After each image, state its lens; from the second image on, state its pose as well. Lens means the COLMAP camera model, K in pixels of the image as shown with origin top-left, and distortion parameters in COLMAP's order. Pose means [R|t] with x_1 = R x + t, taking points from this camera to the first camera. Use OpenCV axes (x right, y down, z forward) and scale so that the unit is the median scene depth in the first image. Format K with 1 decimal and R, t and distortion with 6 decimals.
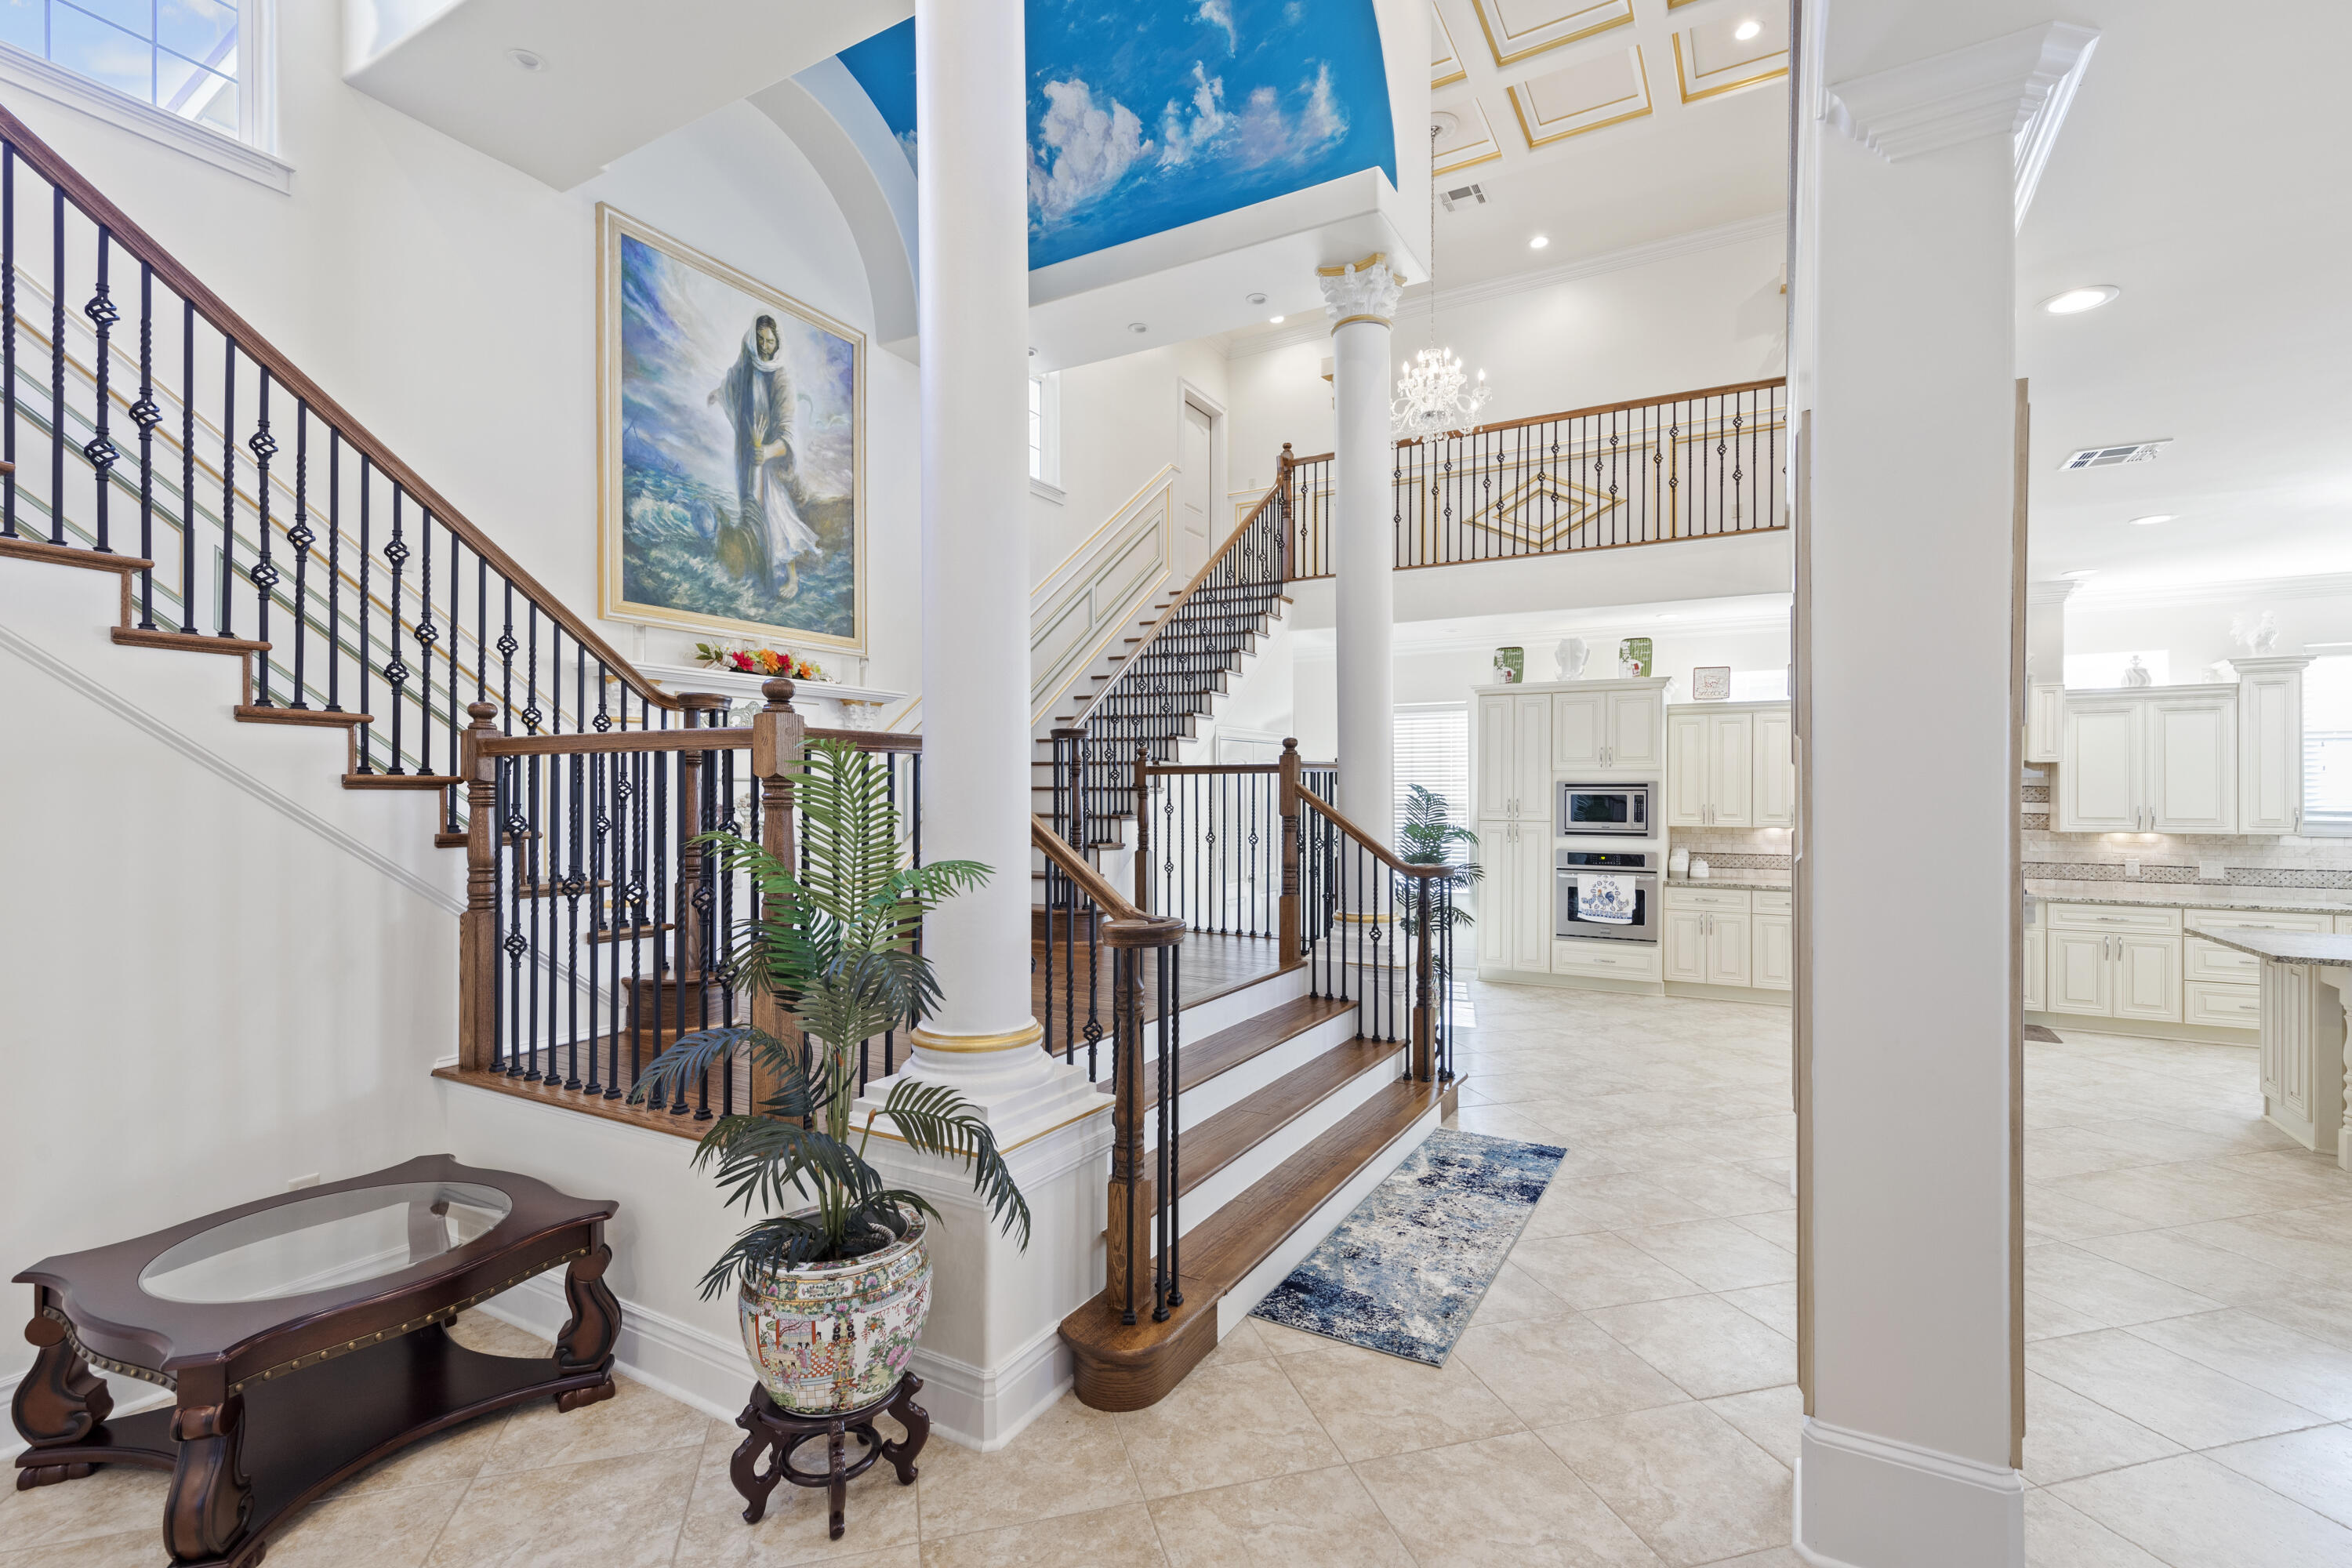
lens RADIAL K [[1076.7, 0, 1153.0], [0, 1076.7, 794.3], [0, 0, 1]] dist [0.003962, 0.001234]
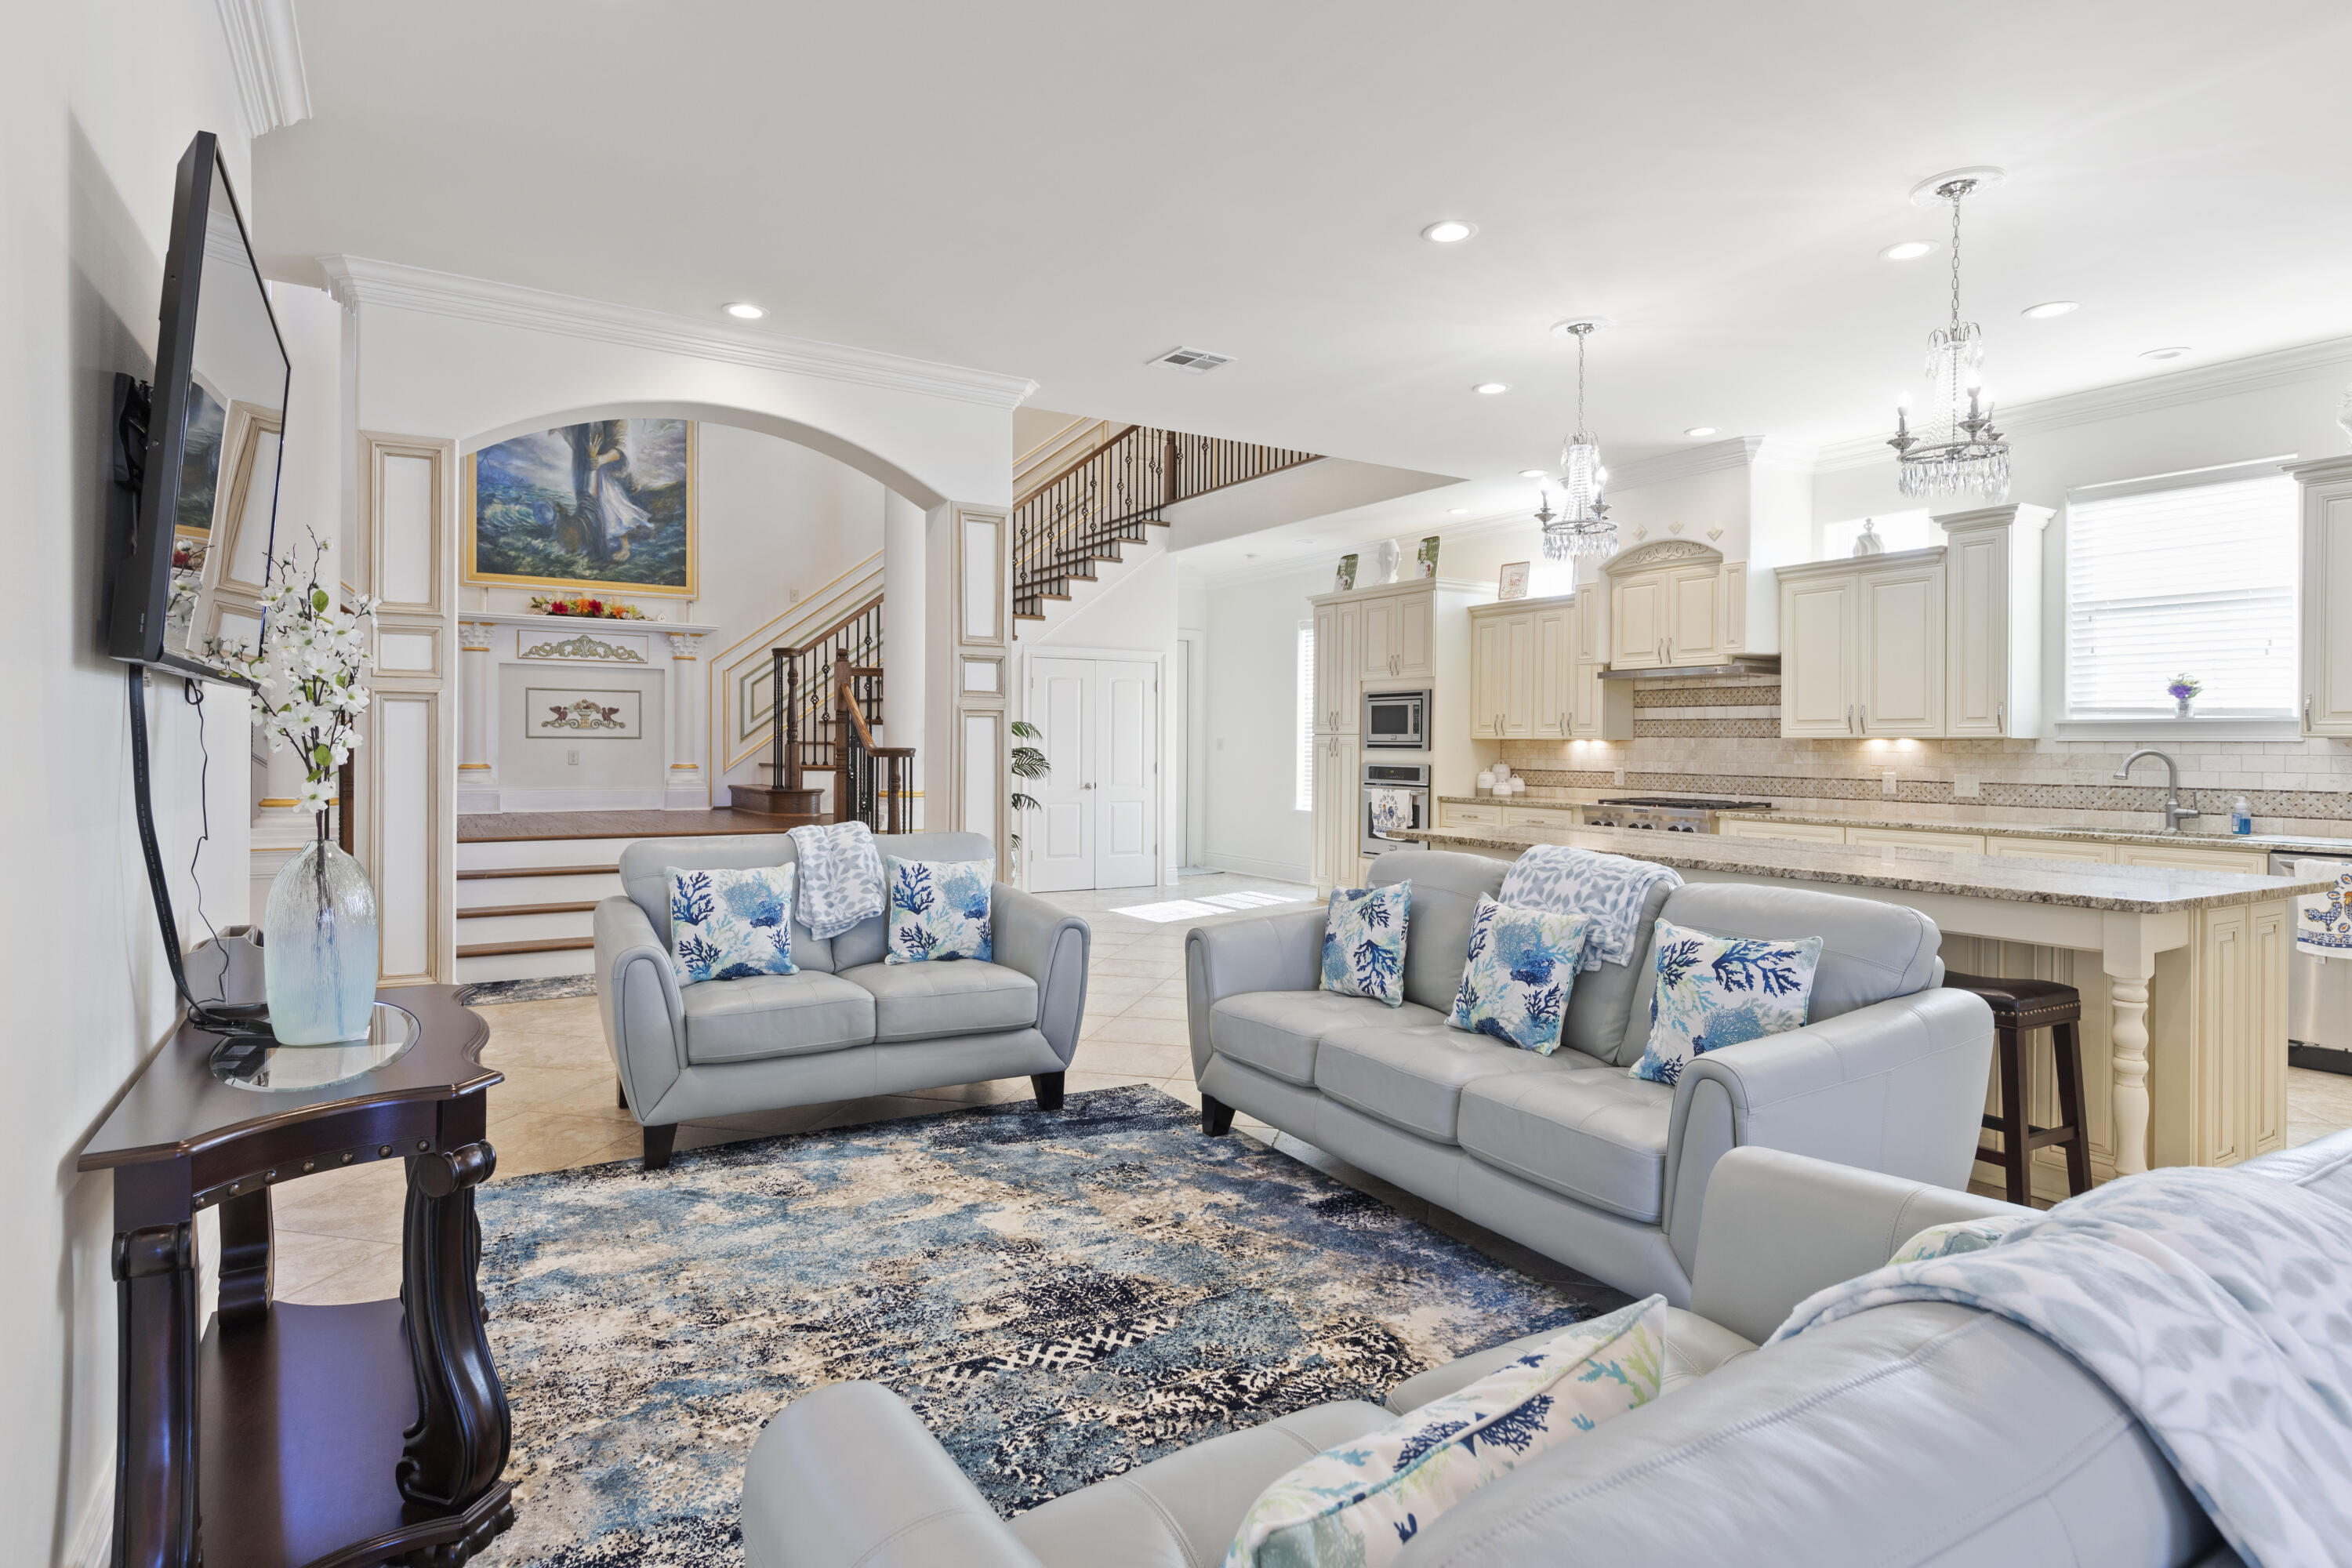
lens RADIAL K [[1242.7, 0, 1153.8], [0, 1242.7, 746.6], [0, 0, 1]] dist [0.006420, -0.001125]
pose [[0.873948, 0.006442, -0.485977, 1.121840], [-0.008946, 0.999956, -0.002834, 0.061584], [0.485937, 0.006824, 0.873967, -0.082565]]
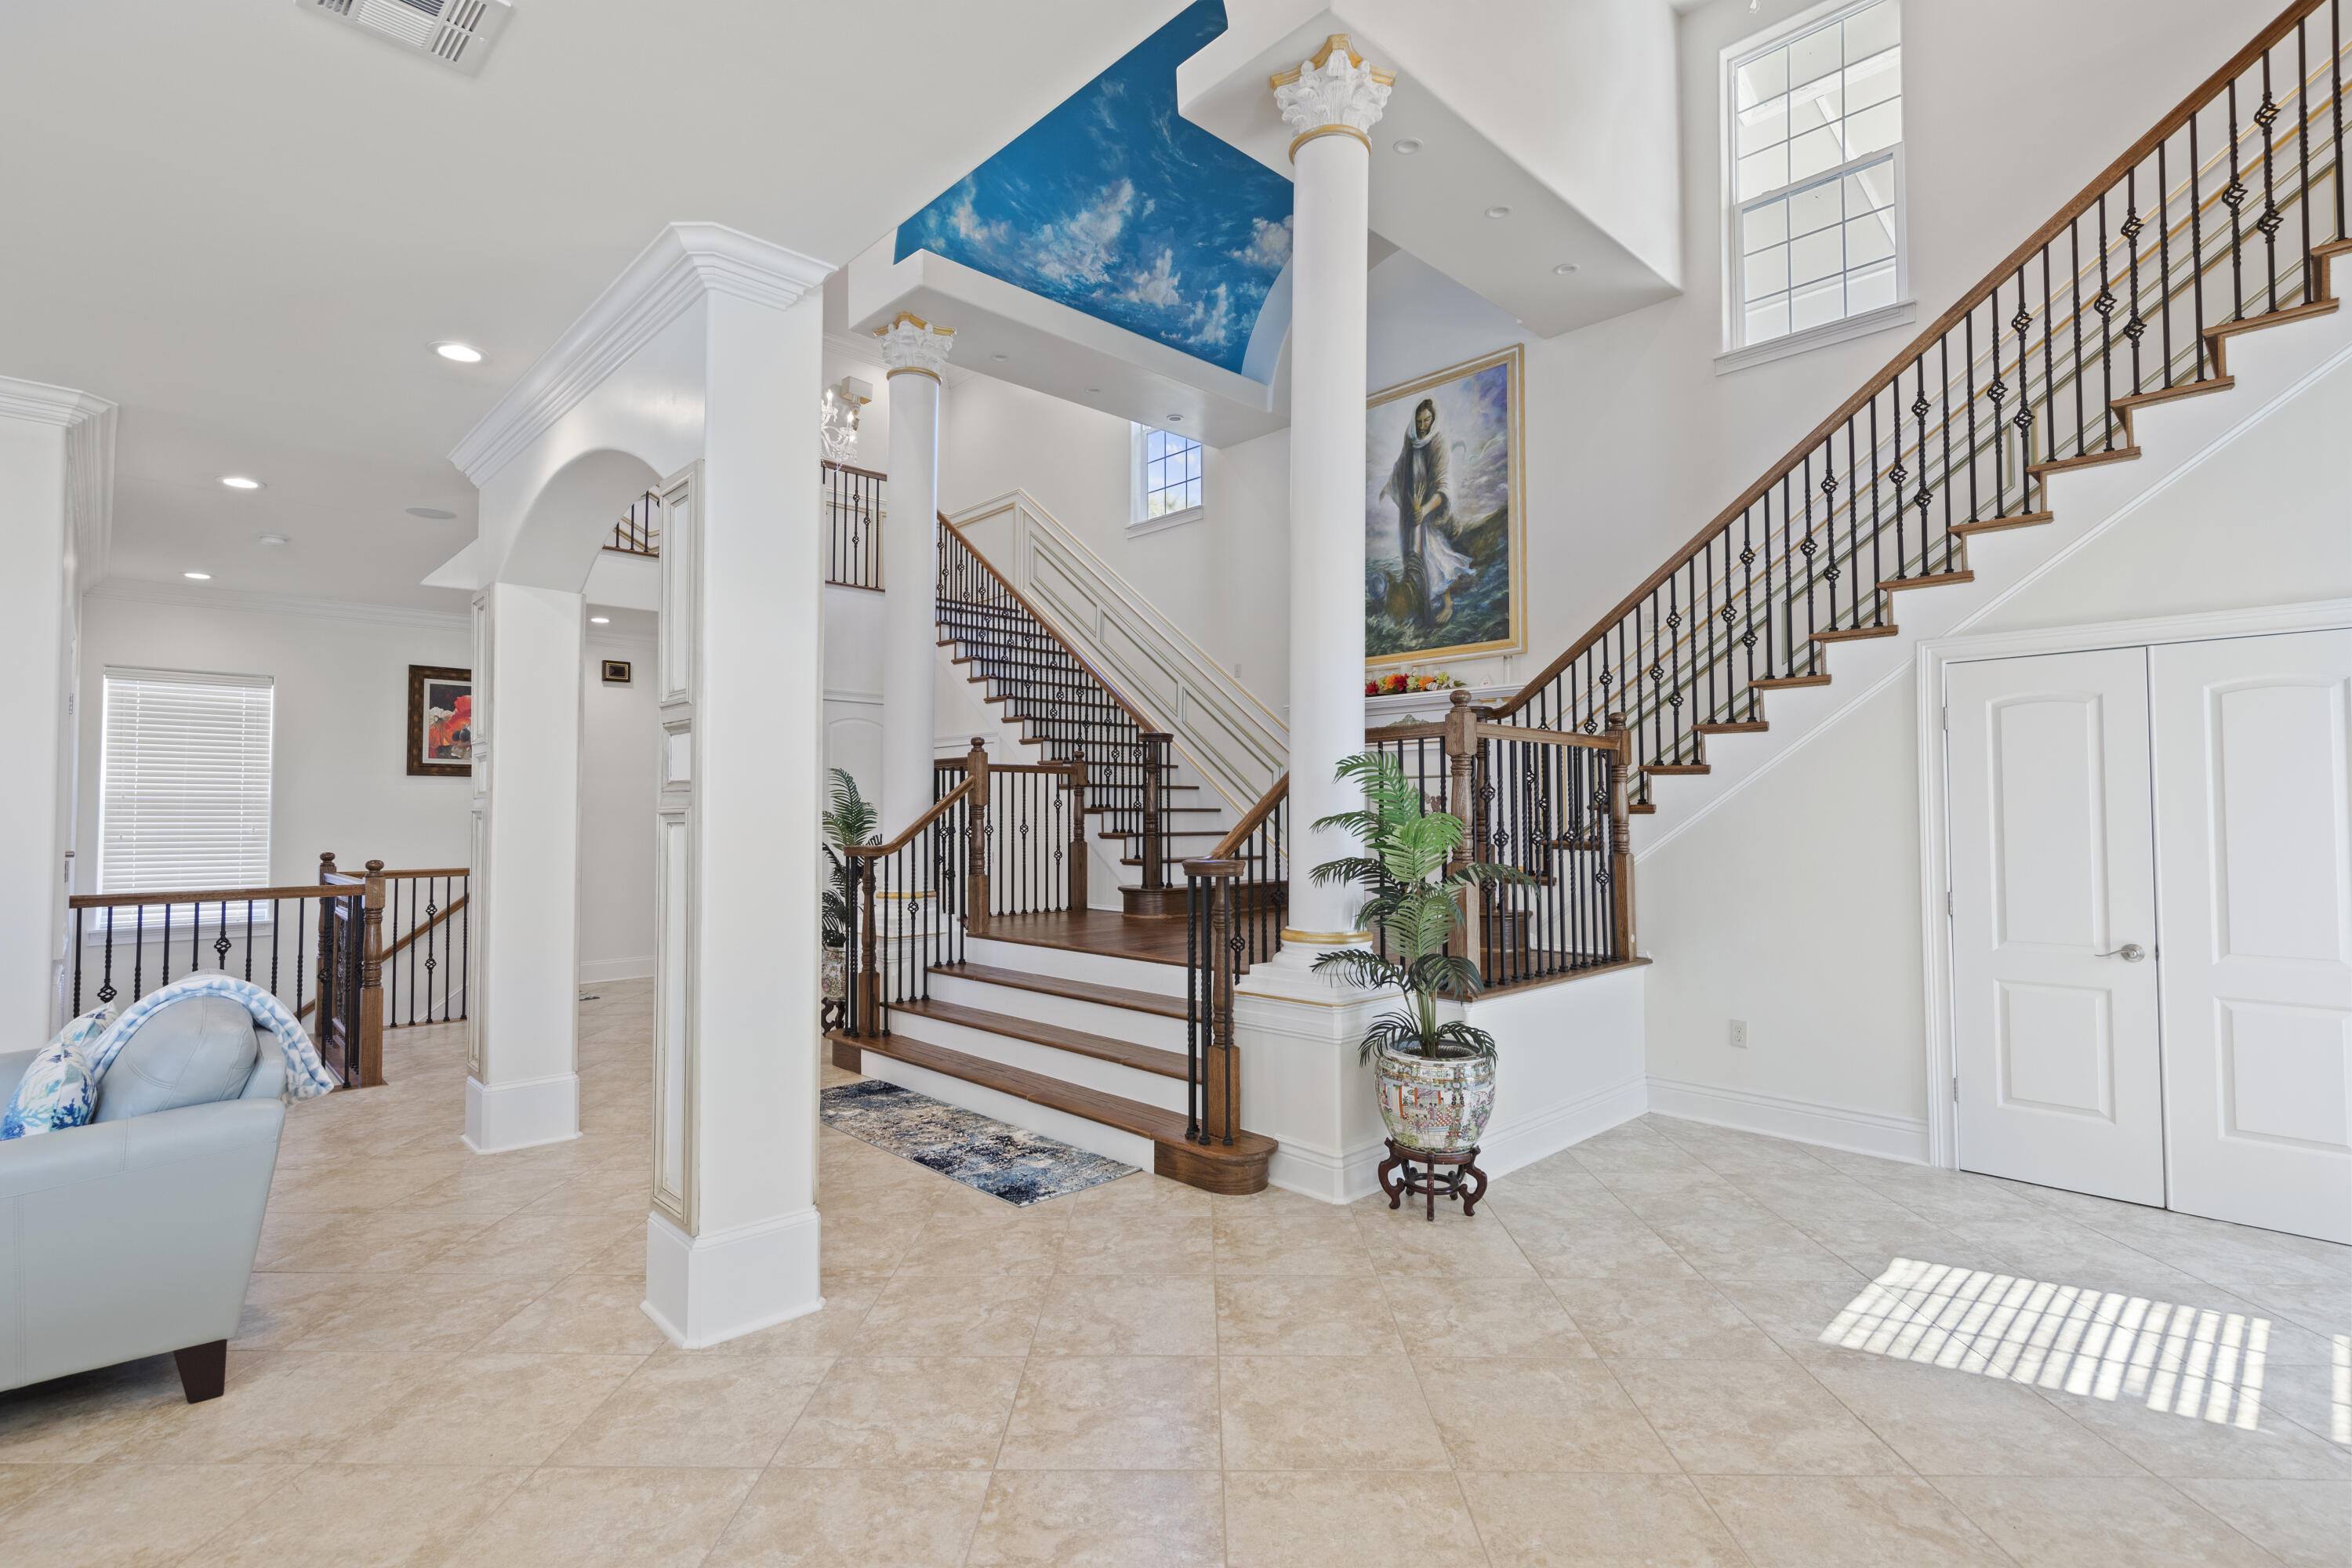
lens RADIAL K [[1100.4, 0, 1177.3], [0, 1100.4, 778.8], [0, 0, 1]] dist [0.004420, -0.000591]
pose [[-0.269950, -0.030090, -0.962404, 0.954526], [0.000883, 0.999503, -0.031498, 0.029527], [0.962874, -0.009353, -0.269789, 1.105310]]
